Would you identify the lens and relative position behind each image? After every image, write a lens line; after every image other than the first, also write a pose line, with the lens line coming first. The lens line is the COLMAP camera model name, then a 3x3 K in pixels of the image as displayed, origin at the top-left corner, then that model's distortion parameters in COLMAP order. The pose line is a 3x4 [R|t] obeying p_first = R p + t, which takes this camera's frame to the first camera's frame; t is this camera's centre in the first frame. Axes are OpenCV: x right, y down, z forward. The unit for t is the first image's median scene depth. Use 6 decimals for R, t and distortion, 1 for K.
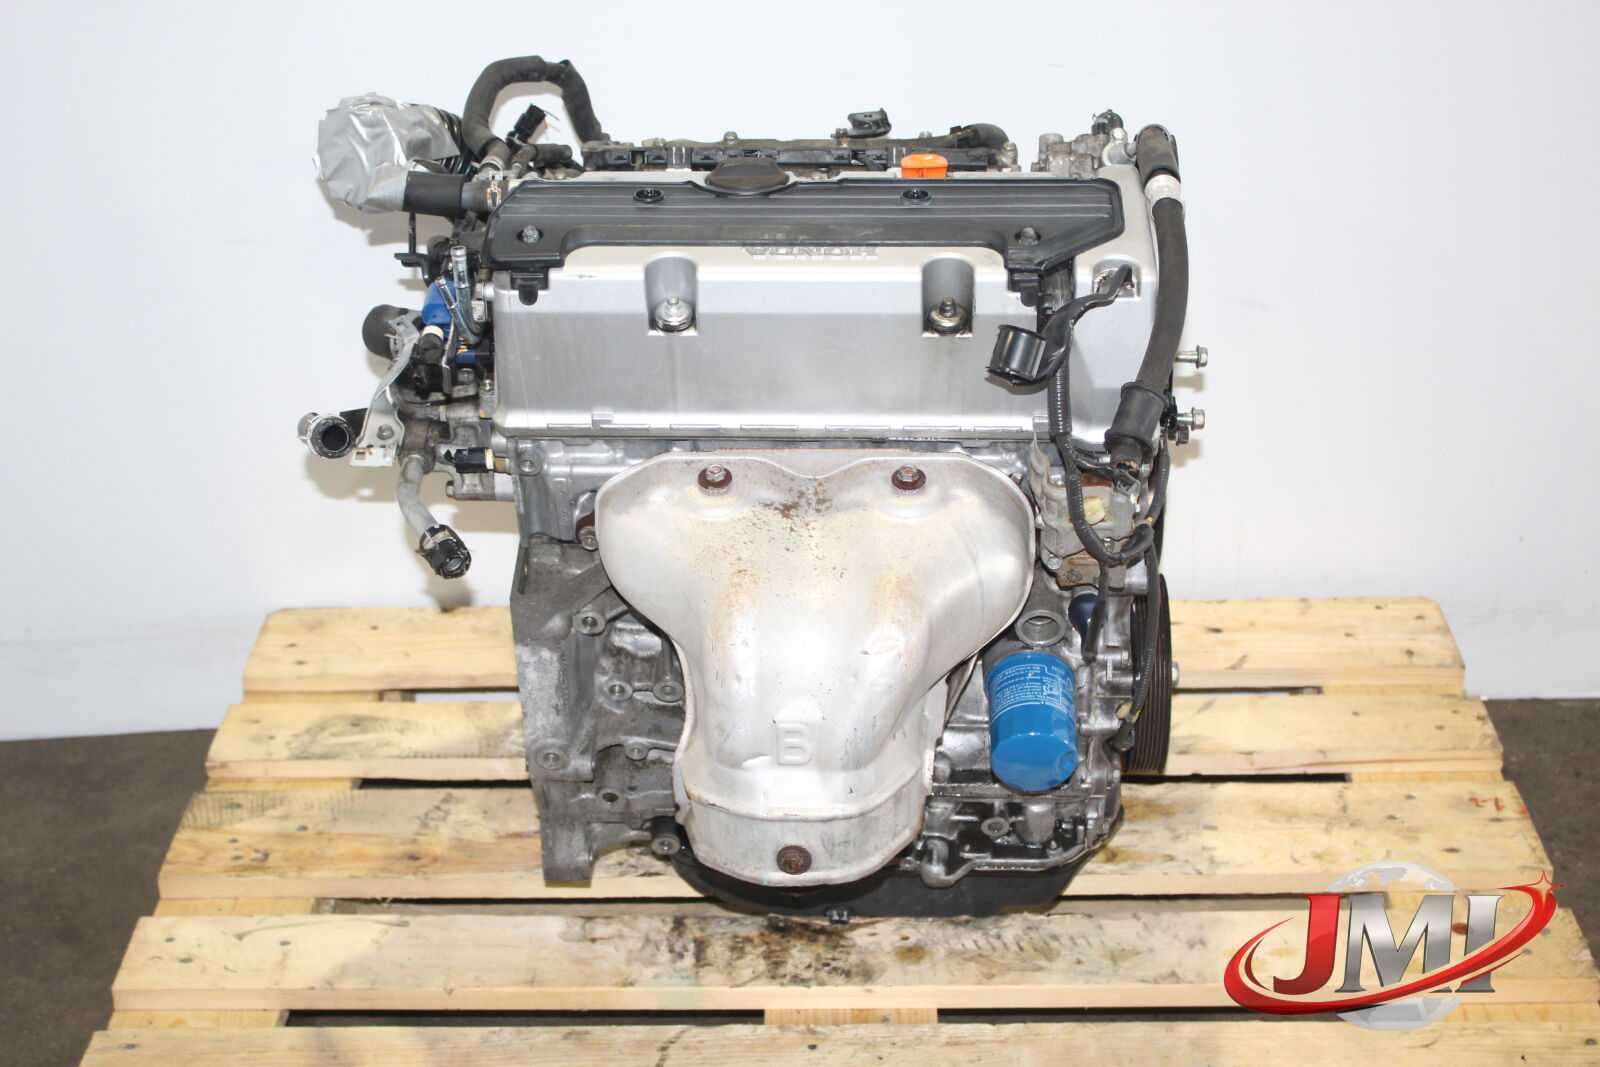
lens RADIAL K [[2413.3, 0, 798.9], [0, 2413.3, 528.5], [0, 0, 1]] dist [0.023833, 0.000000]
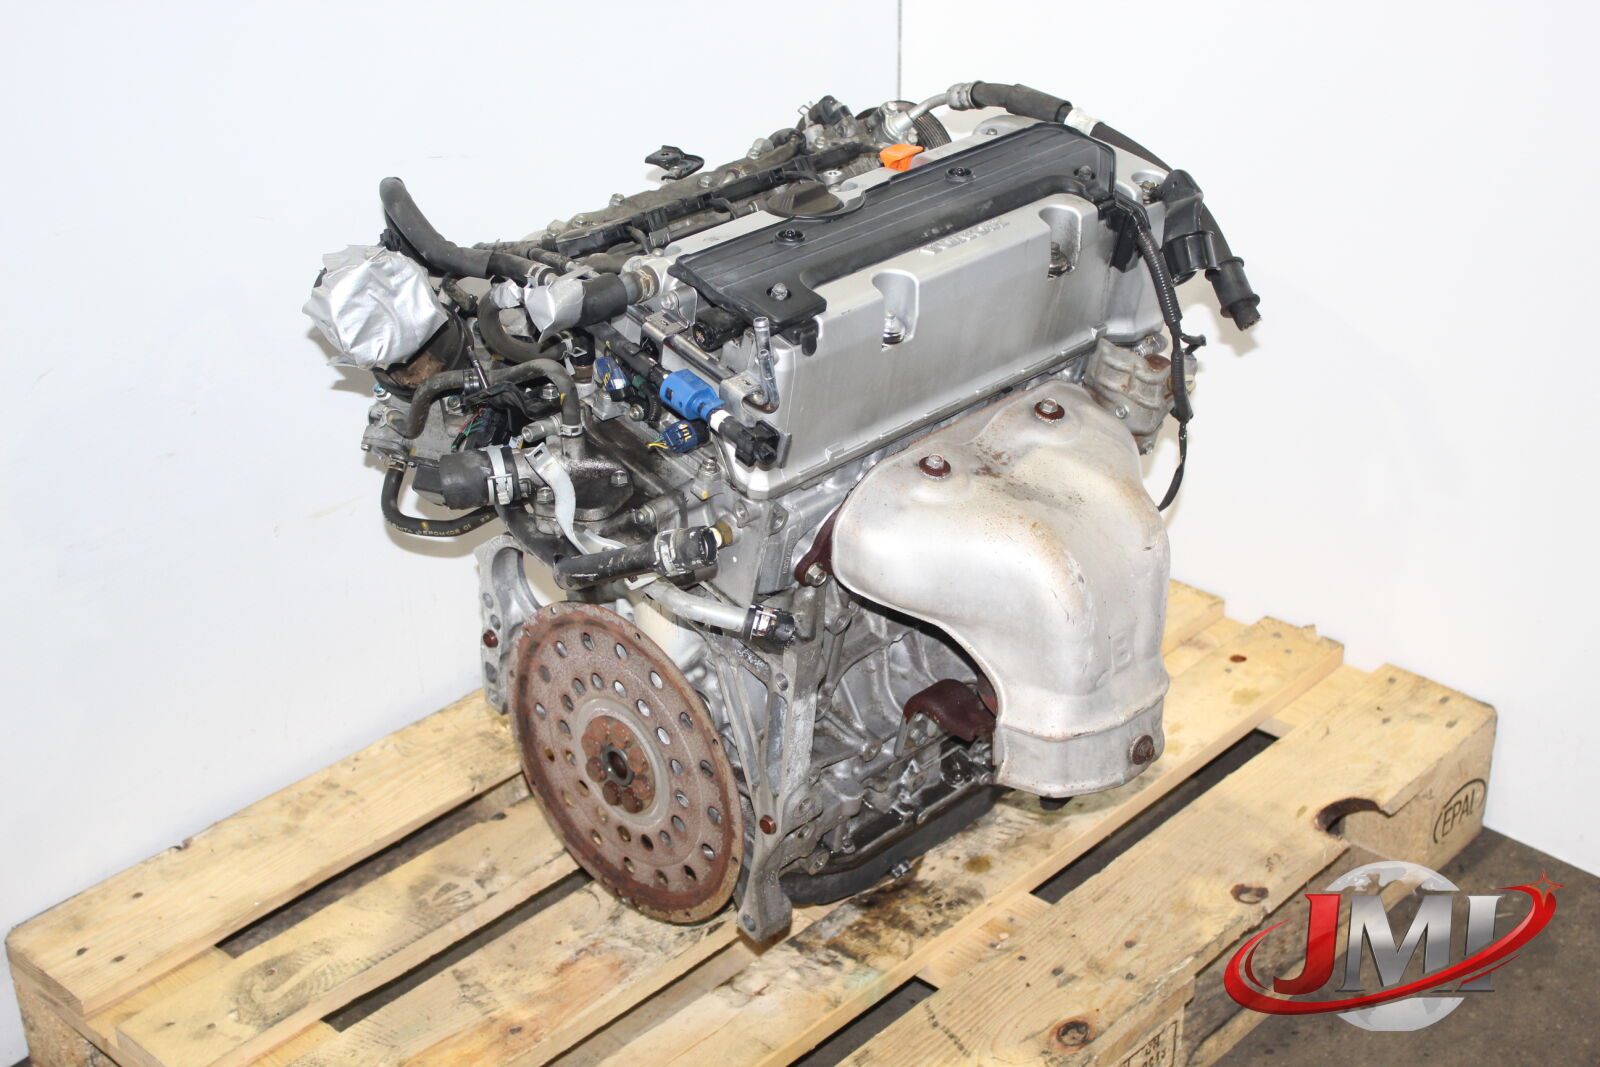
lens RADIAL K [[2413.3, 0, 798.2], [0, 2413.3, 530.6], [0, 0, 1]] dist [0.023833, 0.000000]
pose [[0.672313, -0.338808, 0.658183, -0.676827], [0.357379, 0.927191, 0.112231, -0.116748], [-0.648287, 0.159767, 0.744445, 0.209892]]
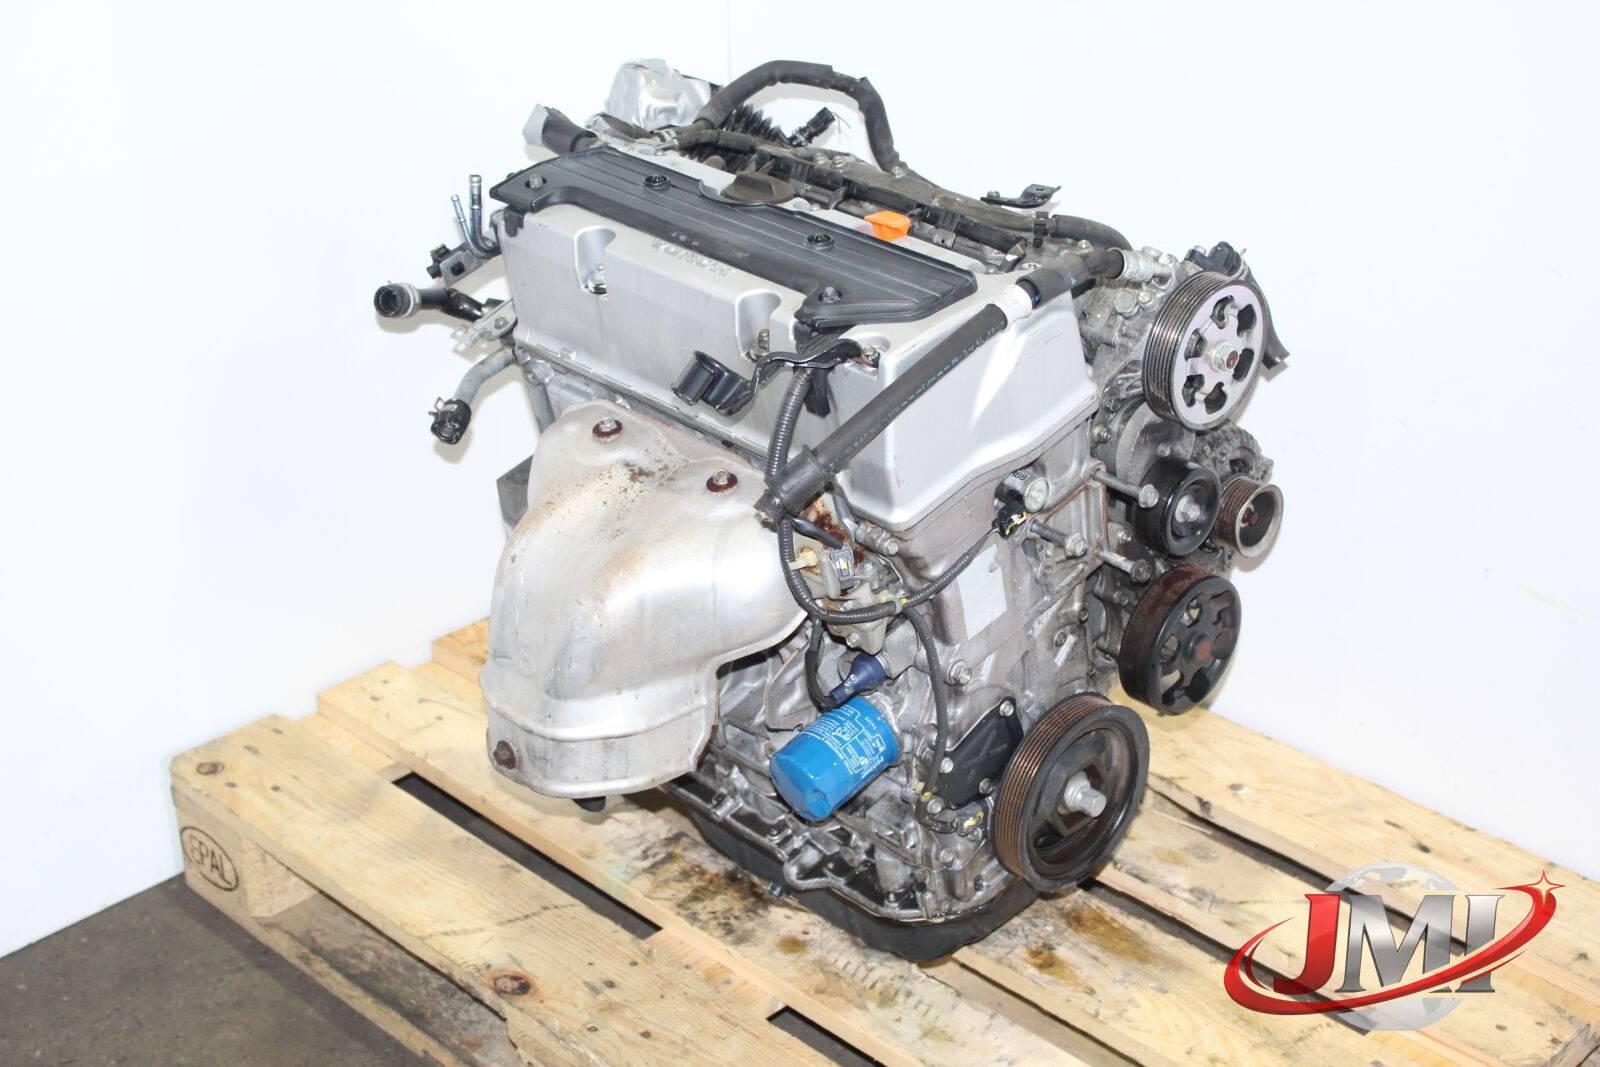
lens RADIAL K [[2413.3, 0, 795.9], [0, 2413.3, 540.5], [0, 0, 1]] dist [0.023833, 0.000000]
pose [[0.726332, 0.333305, -0.601124, 0.627217], [-0.336172, 0.935083, 0.112283, -0.110978], [0.599525, 0.120526, 0.791229, 0.133892]]
